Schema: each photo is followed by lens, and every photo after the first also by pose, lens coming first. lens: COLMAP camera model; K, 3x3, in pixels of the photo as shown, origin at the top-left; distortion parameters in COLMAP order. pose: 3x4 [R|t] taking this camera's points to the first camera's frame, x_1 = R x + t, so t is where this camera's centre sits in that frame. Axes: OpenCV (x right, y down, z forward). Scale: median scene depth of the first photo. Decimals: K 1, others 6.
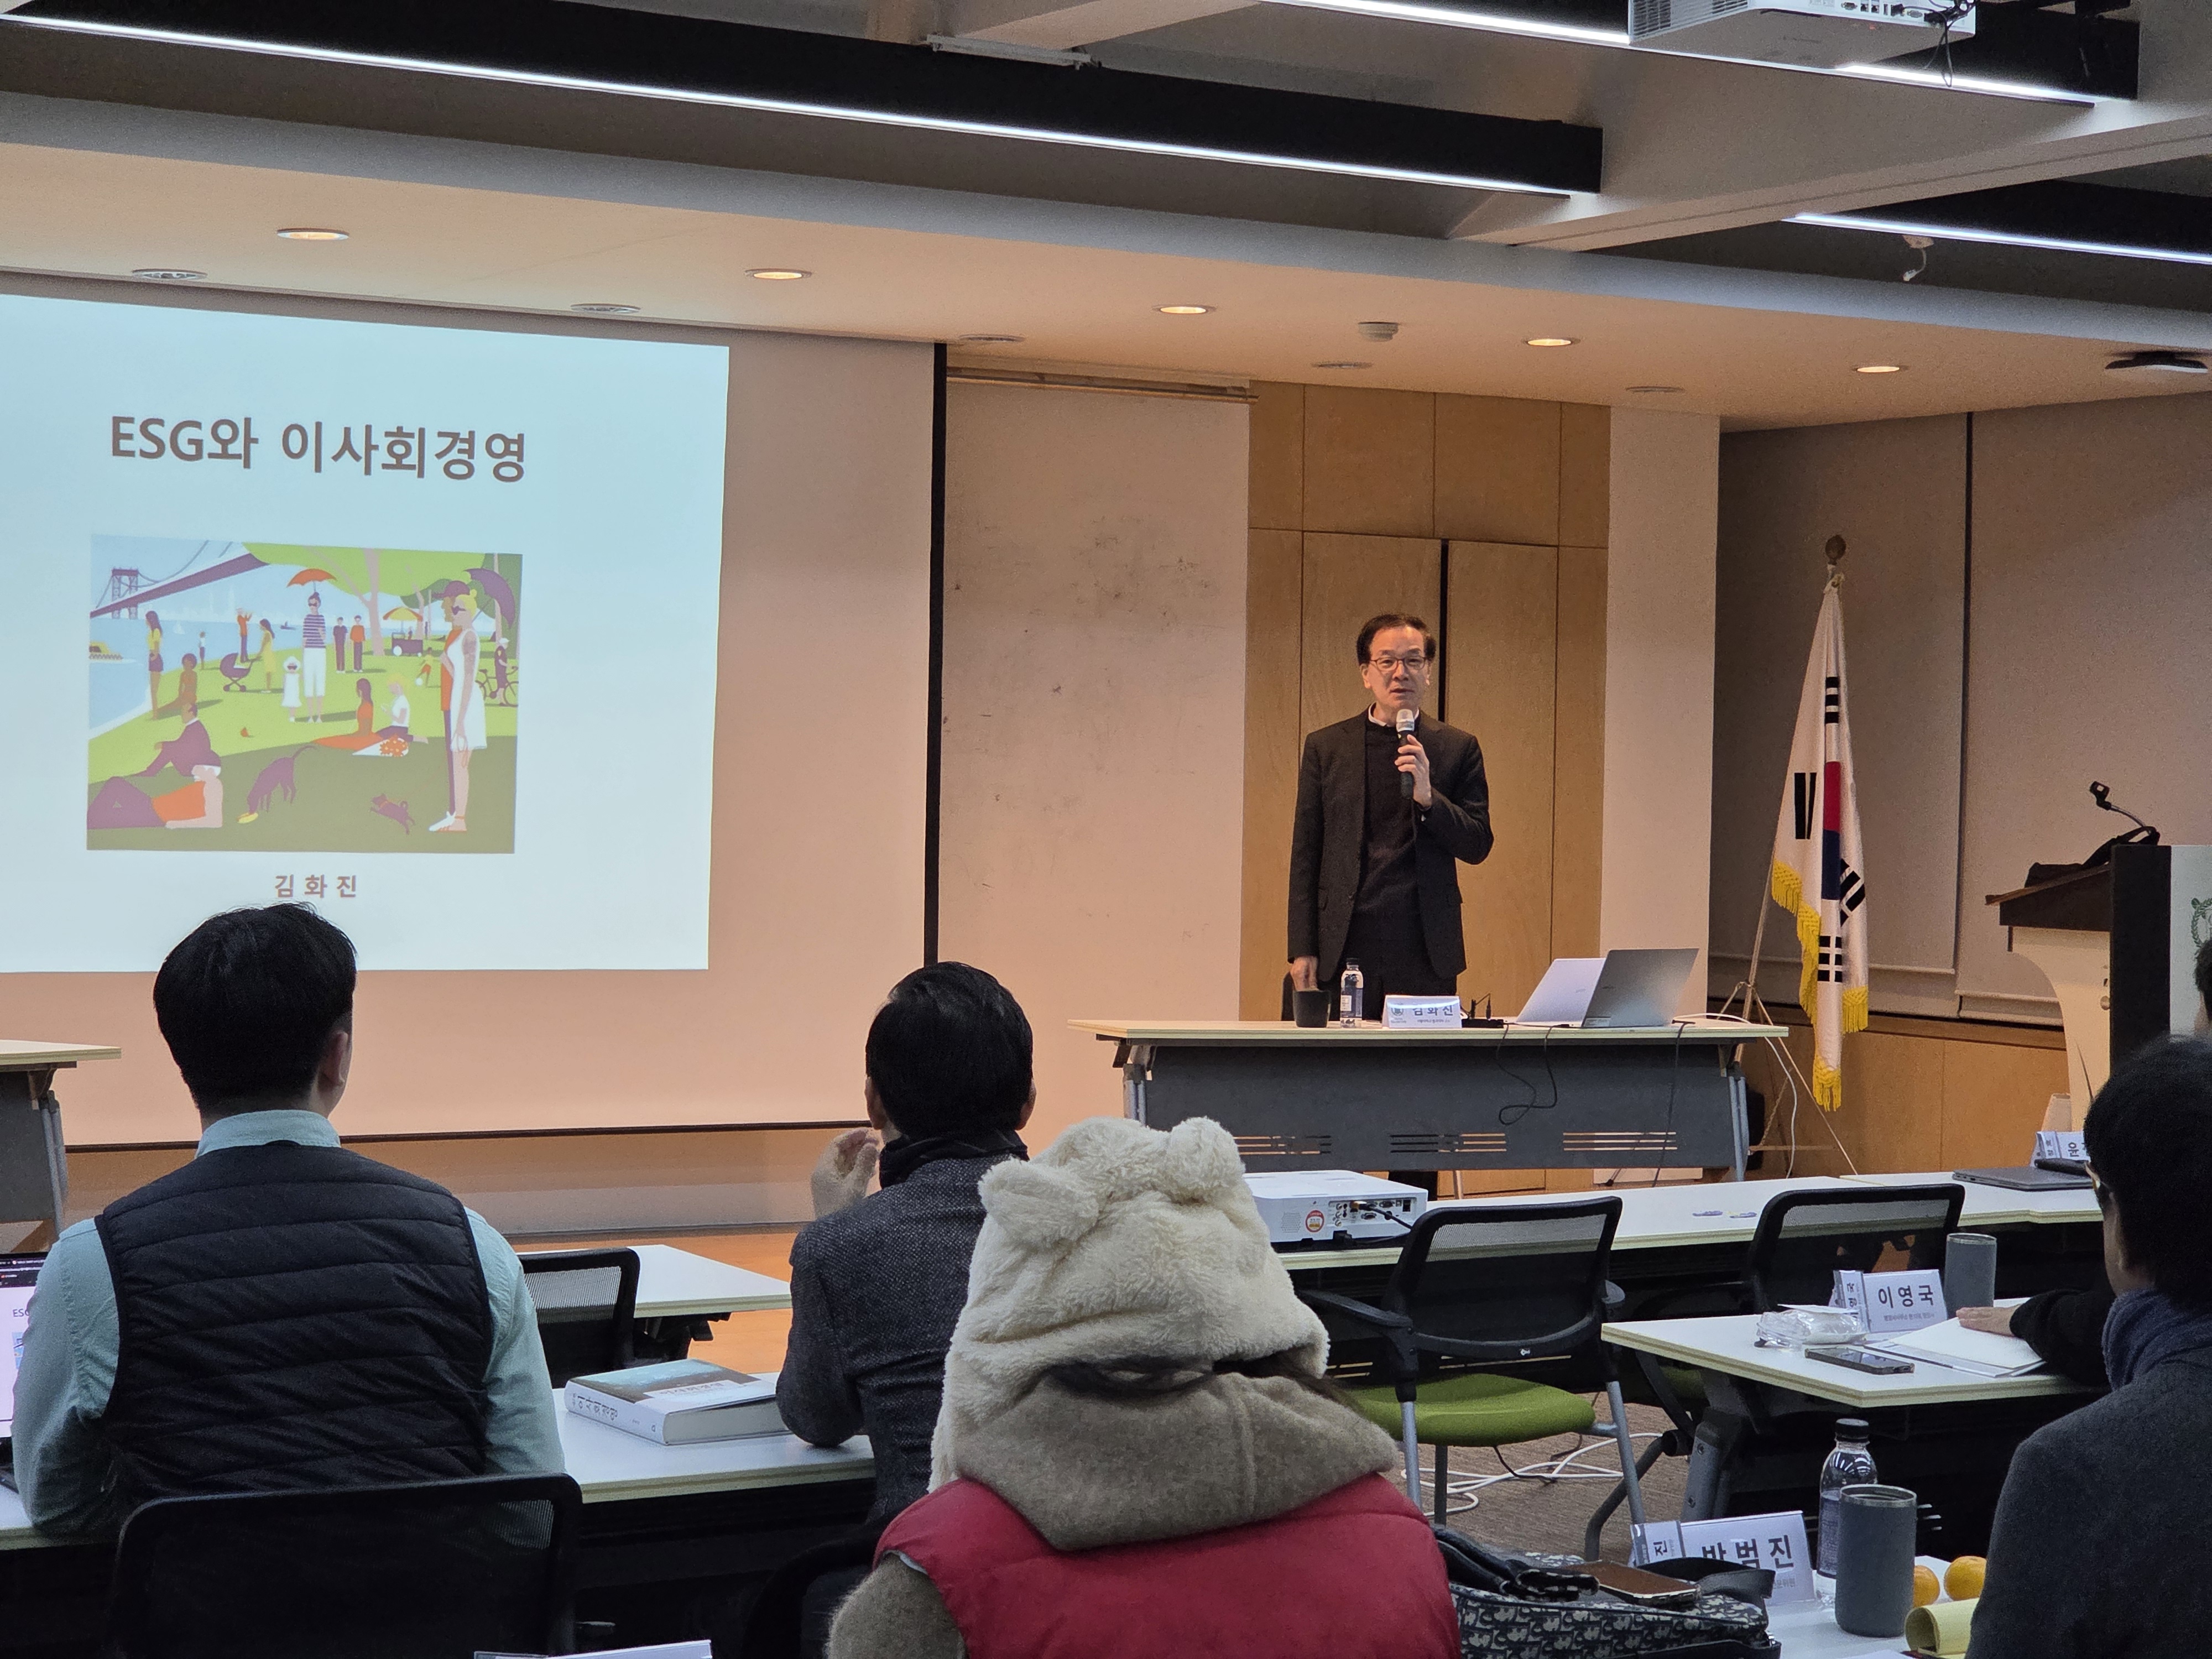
lens RADIAL K [[4155.6, 0, 1114.0], [0, 4155.6, 819.5], [0, 0, 1]] dist [0.050225, 0.000000]
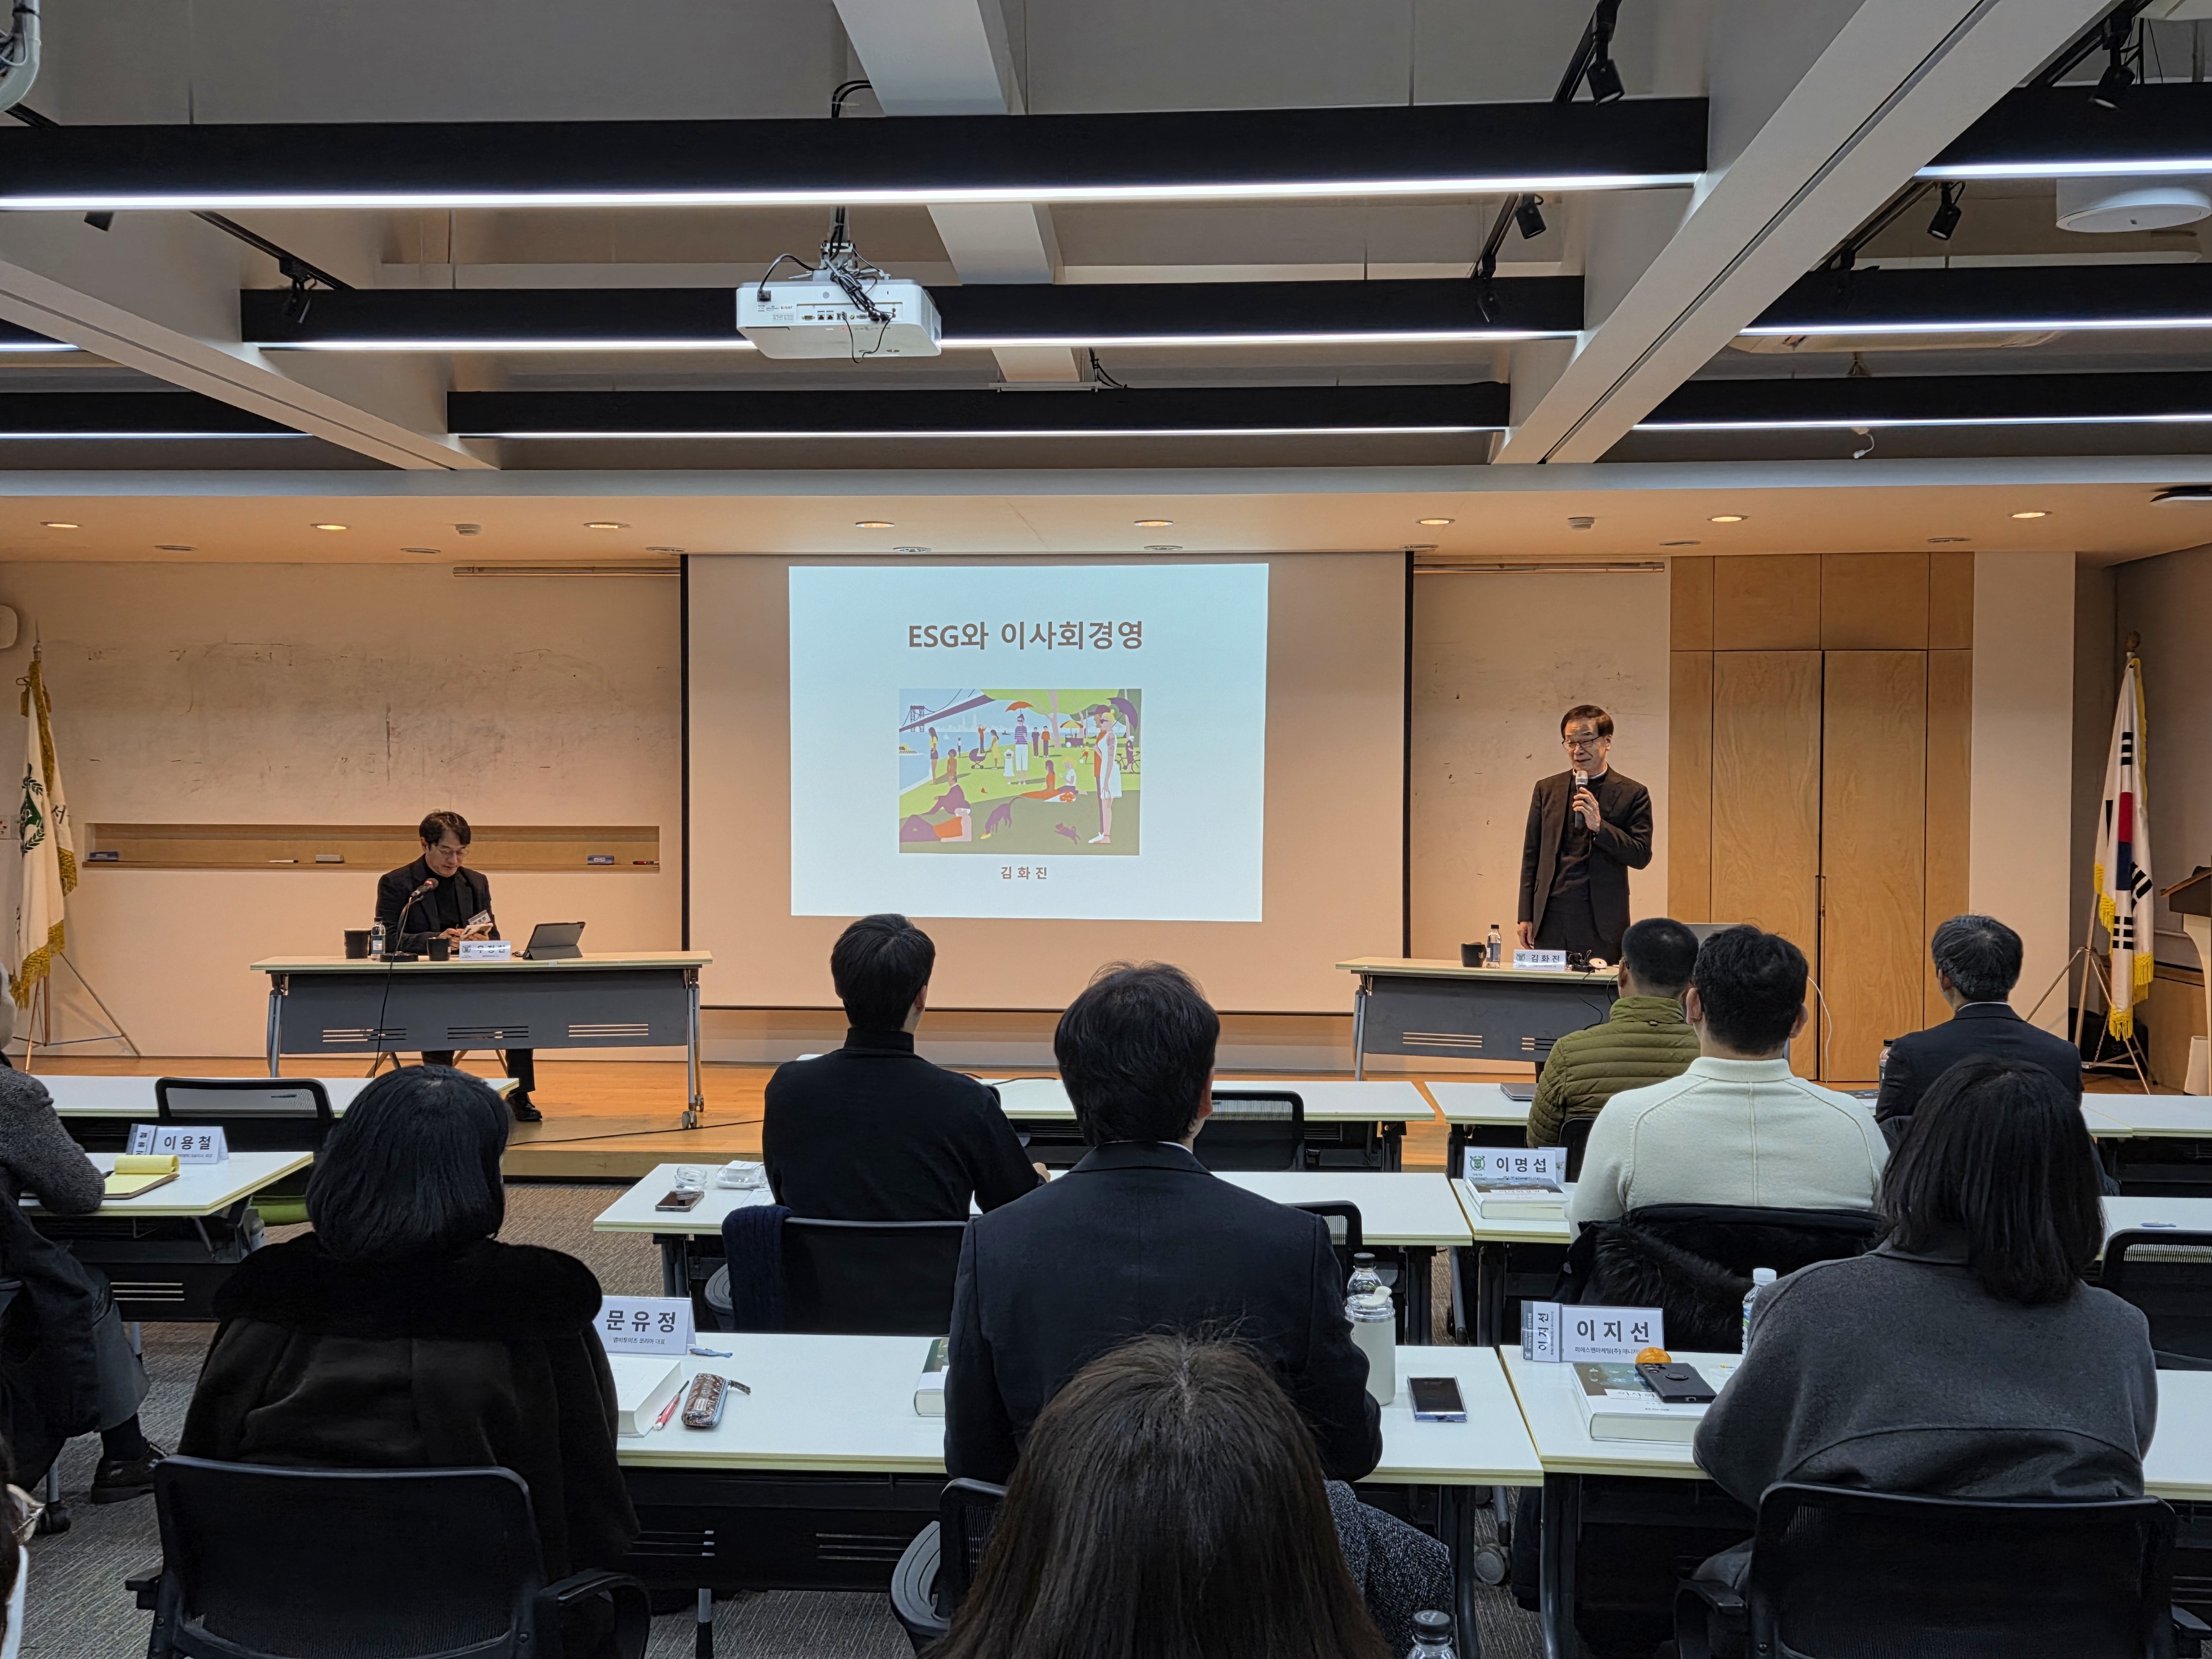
lens RADIAL K [[2238.9, 0, 1090.0], [0, 2238.9, 827.4], [0, 0, 1]] dist [0.064008, 0.000000]
pose [[0.814067, -0.004338, -0.580754, 0.399948], [0.003990, 0.999990, -0.001877, -0.002394], [0.580757, -0.000789, 0.814077, 0.205562]]
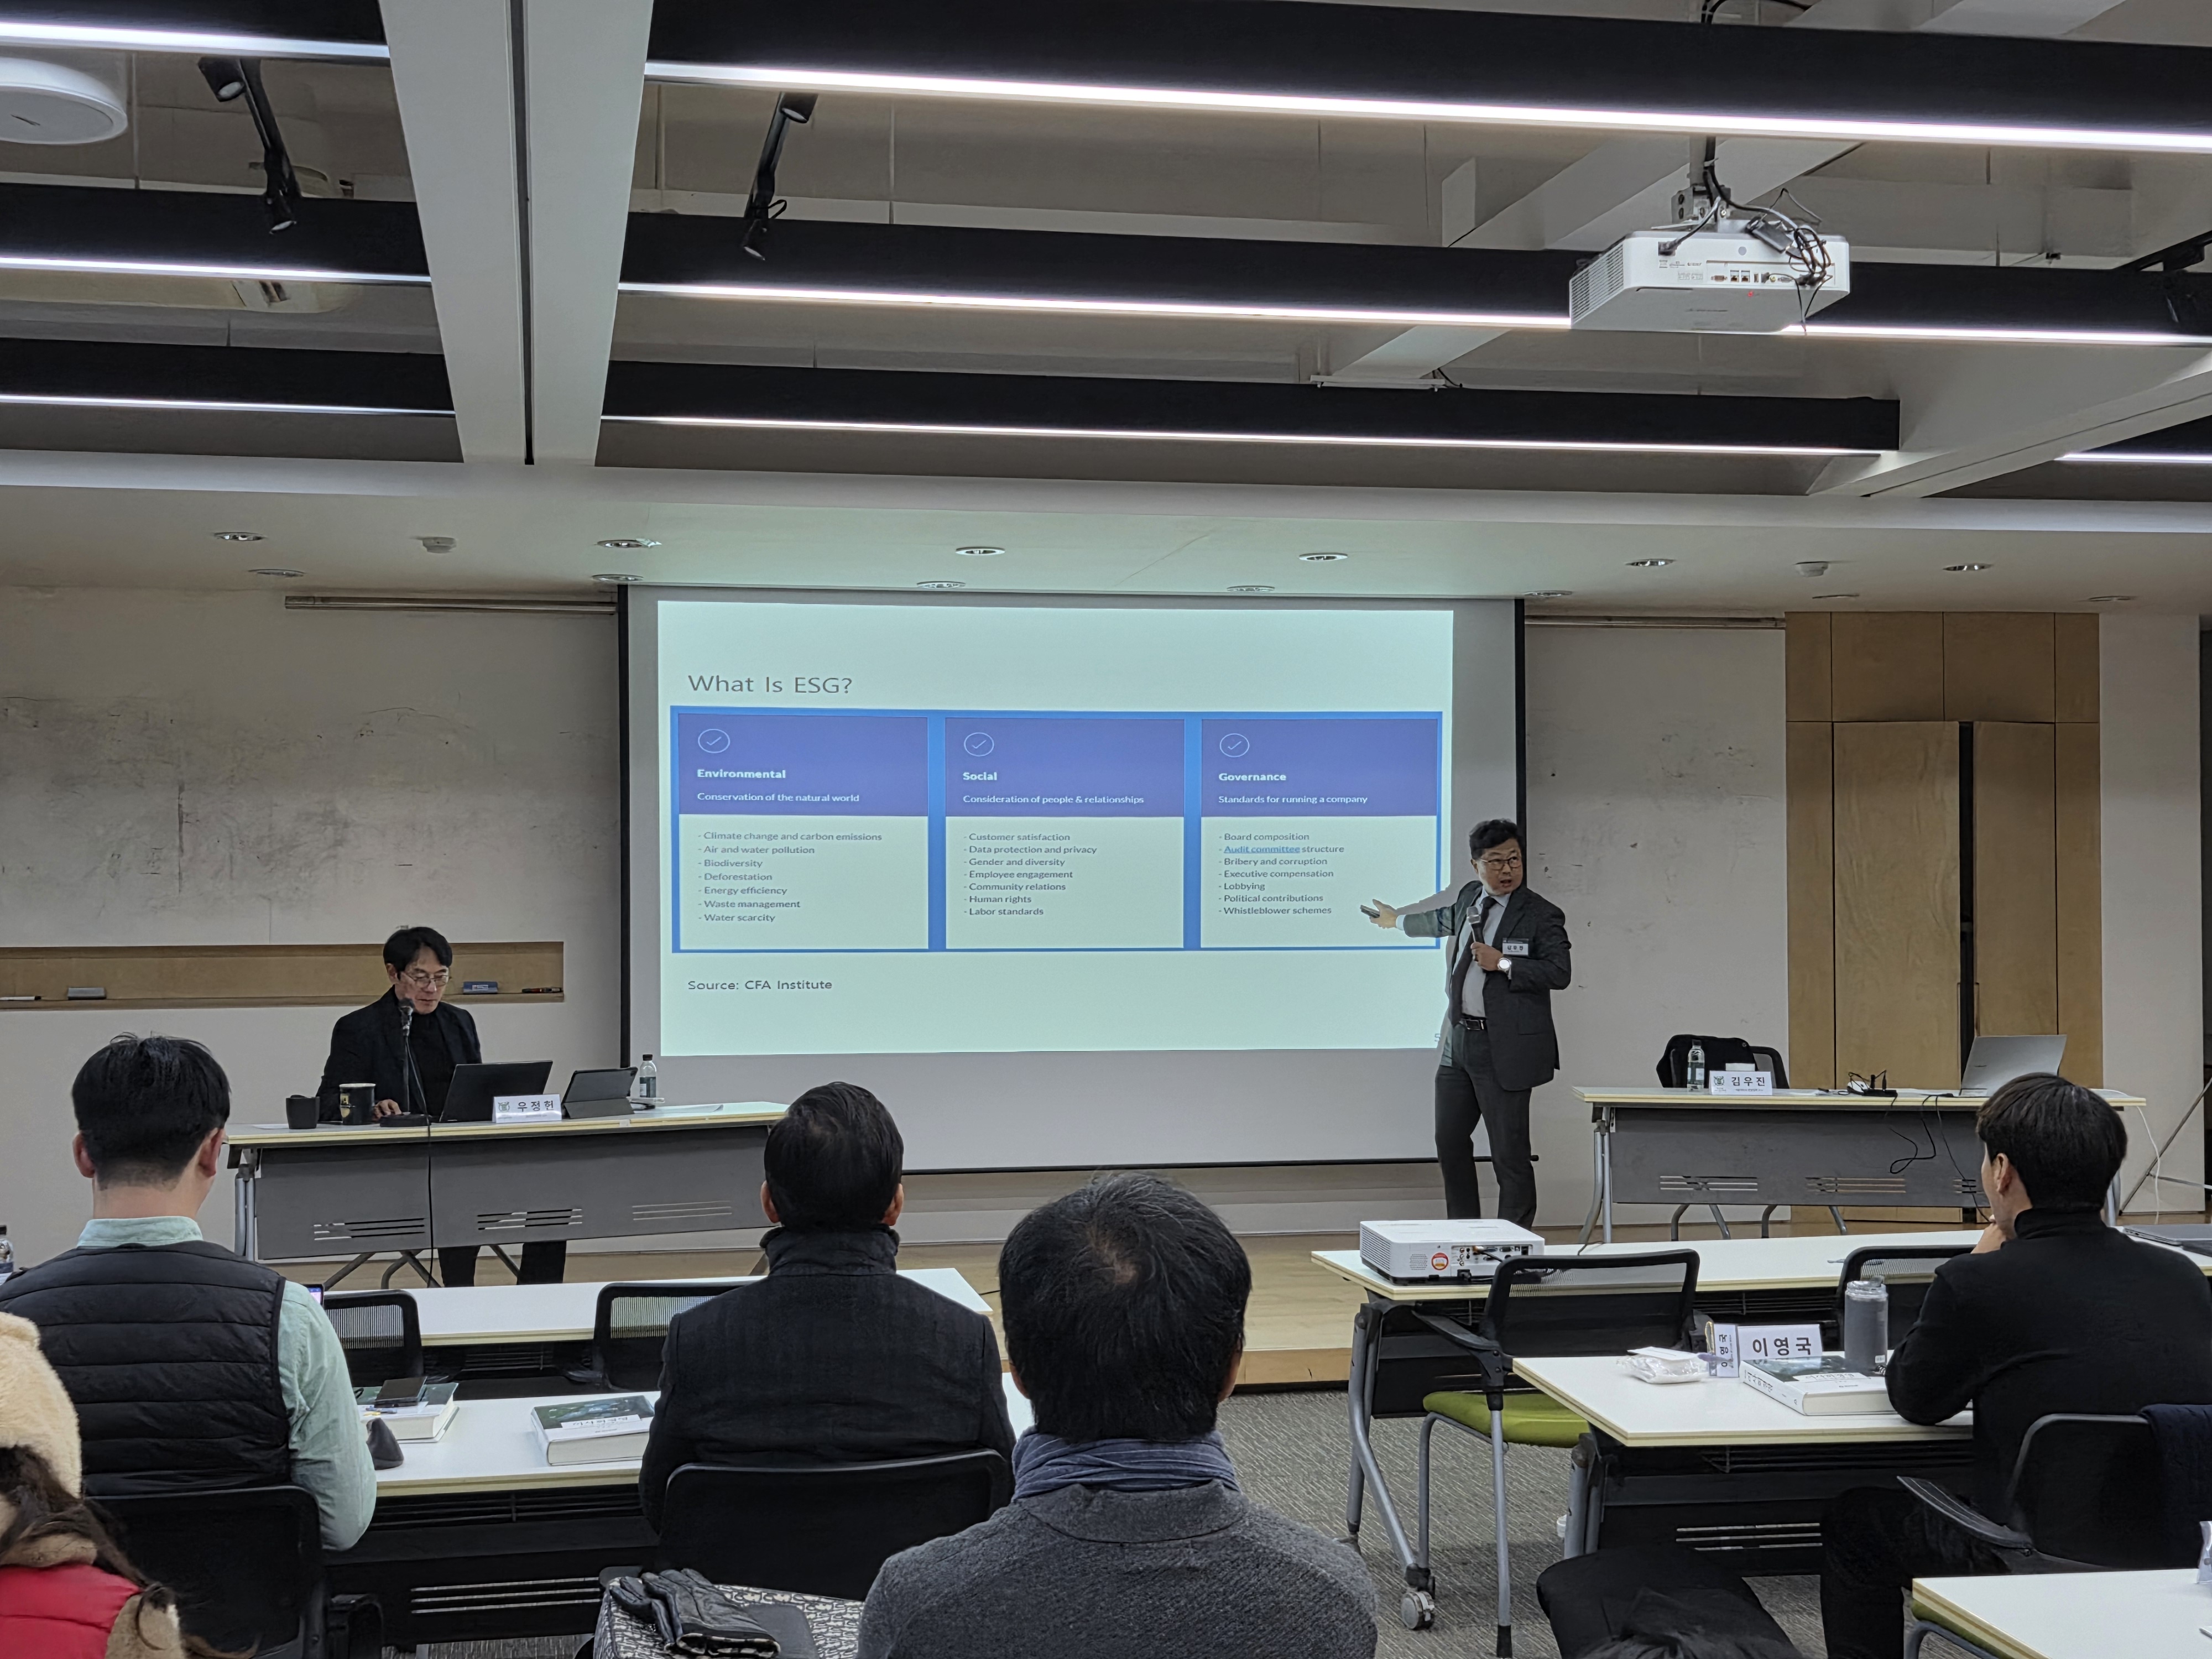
lens RADIAL K [[2742.7, 0, 1087.9], [0, 2742.7, 819.3], [0, 0, 1]] dist [0.065463, 0.000000]
pose [[0.936383, -0.032268, -0.349493, 0.150731], [0.017680, 0.998837, -0.044853, -0.002173], [0.350534, 0.035820, 0.935865, 0.099562]]
